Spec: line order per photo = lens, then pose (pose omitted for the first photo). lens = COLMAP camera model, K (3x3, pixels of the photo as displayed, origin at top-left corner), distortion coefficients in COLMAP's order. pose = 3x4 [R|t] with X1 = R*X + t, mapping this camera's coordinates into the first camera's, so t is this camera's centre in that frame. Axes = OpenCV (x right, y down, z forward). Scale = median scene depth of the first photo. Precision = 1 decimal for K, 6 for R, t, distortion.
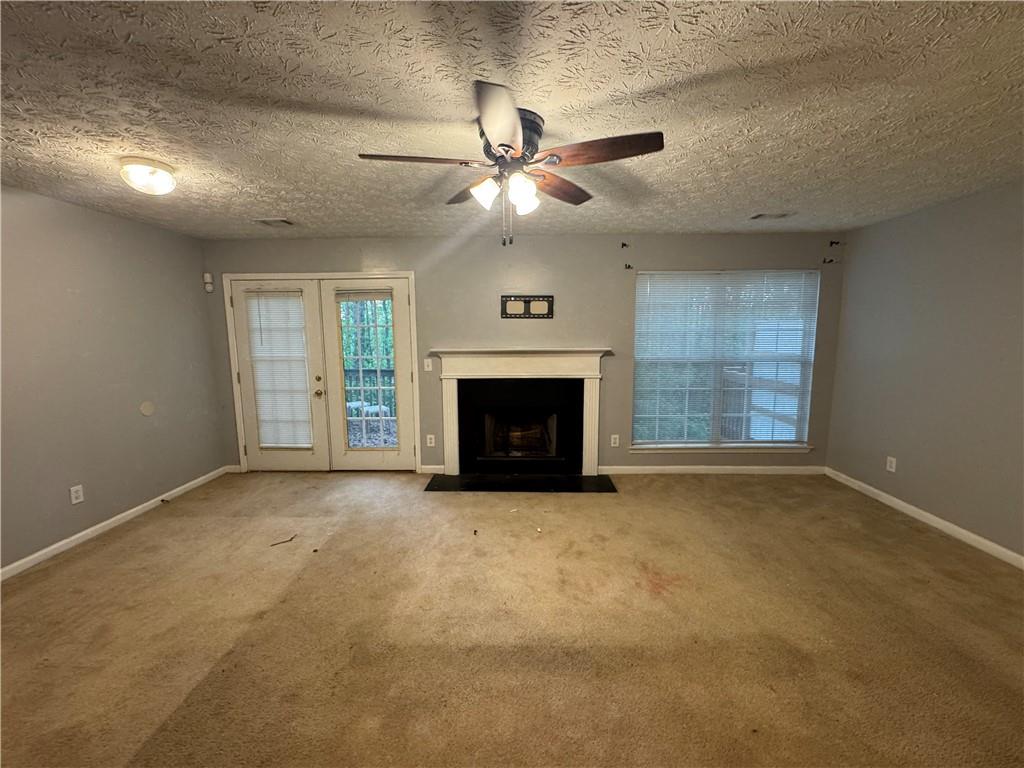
lens RADIAL K [[405.2, 0, 507.8], [0, 405.2, 382.9], [0, 0, 1]] dist [-0.002020, -0.000180]
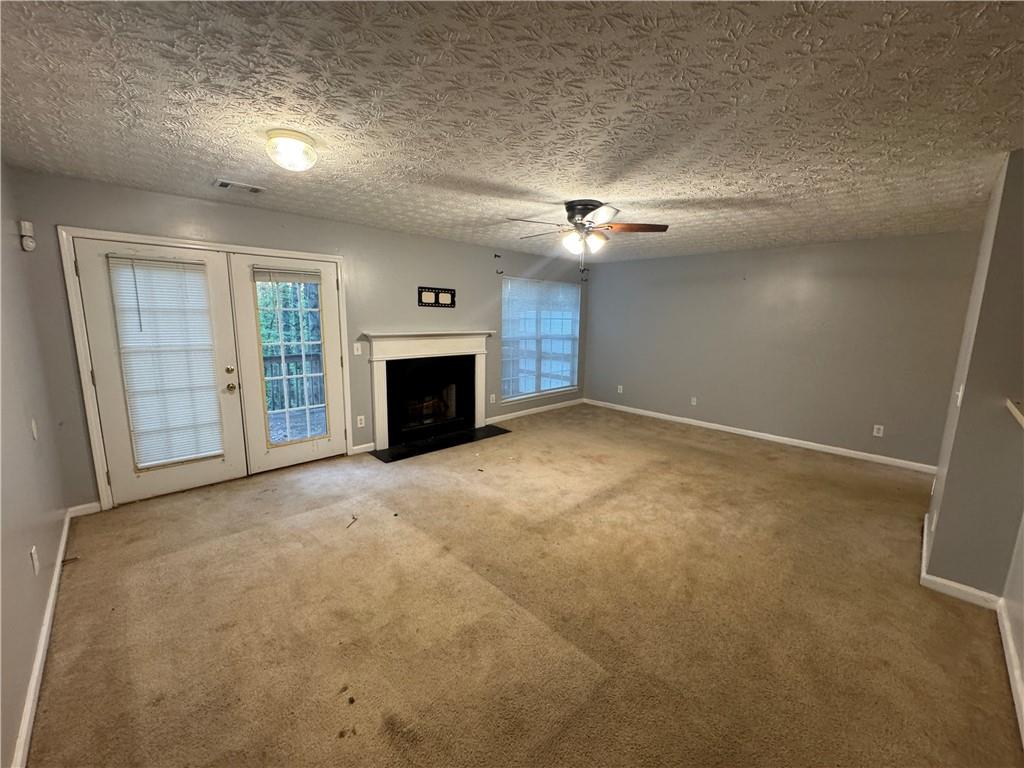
lens RADIAL K [[405.2, 0, 507.8], [0, 405.2, 382.9], [0, 0, 1]] dist [-0.002020, -0.000180]
pose [[0.706855, -0.098324, 0.700491, -0.670122], [0.068537, 0.995153, 0.070524, -0.004442], [-0.704030, -0.001841, 0.710168, -0.009438]]
